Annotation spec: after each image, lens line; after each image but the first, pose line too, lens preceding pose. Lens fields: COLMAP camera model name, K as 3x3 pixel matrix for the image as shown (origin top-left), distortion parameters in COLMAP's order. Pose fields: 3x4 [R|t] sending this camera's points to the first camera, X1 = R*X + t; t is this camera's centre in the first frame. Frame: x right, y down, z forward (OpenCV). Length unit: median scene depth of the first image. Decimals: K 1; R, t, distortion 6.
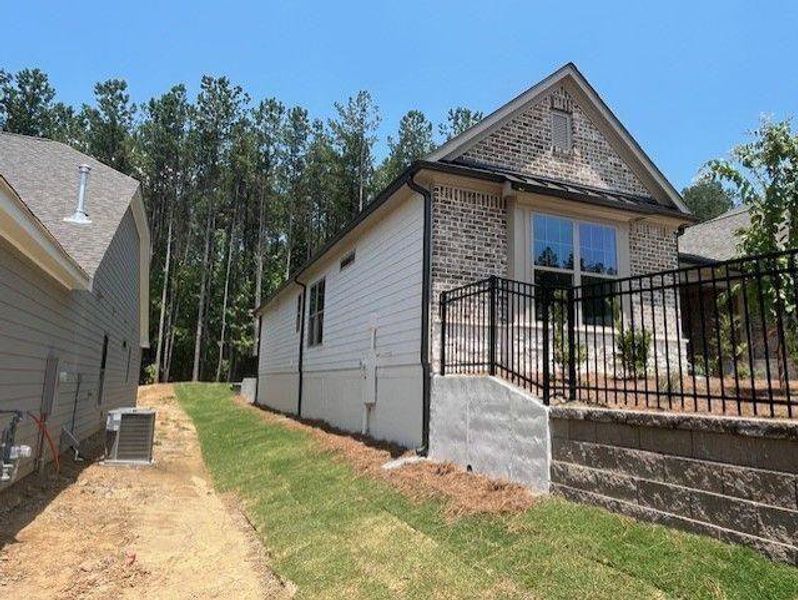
lens RADIAL K [[542.1, 0, 399.0], [0, 542.1, 300.0], [0, 0, 1]] dist [-0.000197, -0.000778]
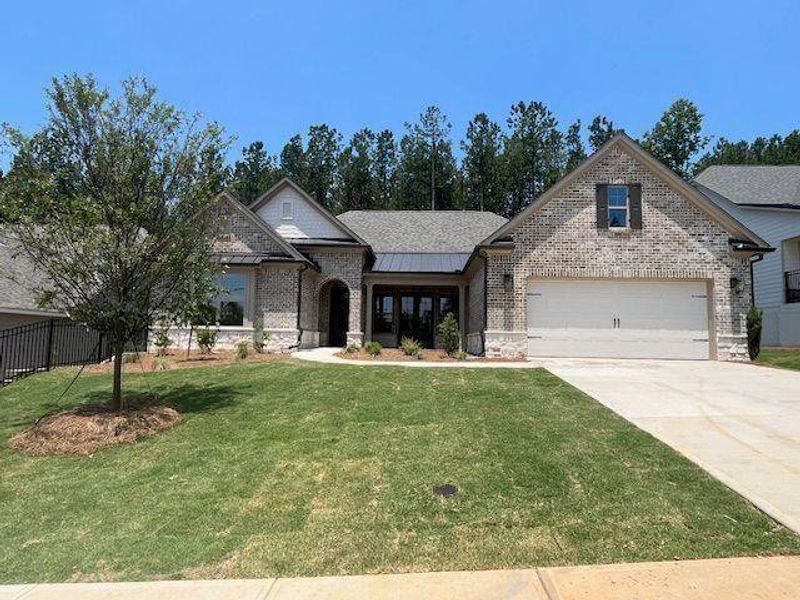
lens RADIAL K [[480.3, 0, 400.0], [0, 480.3, 300.0], [0, 0, 1]] dist [-0.000175, -0.001716]
pose [[0.917642, -0.053979, -0.393725, 0.299226], [0.079416, 0.995657, 0.048591, -0.017650], [0.389392, -0.075857, 0.917943, -0.058286]]
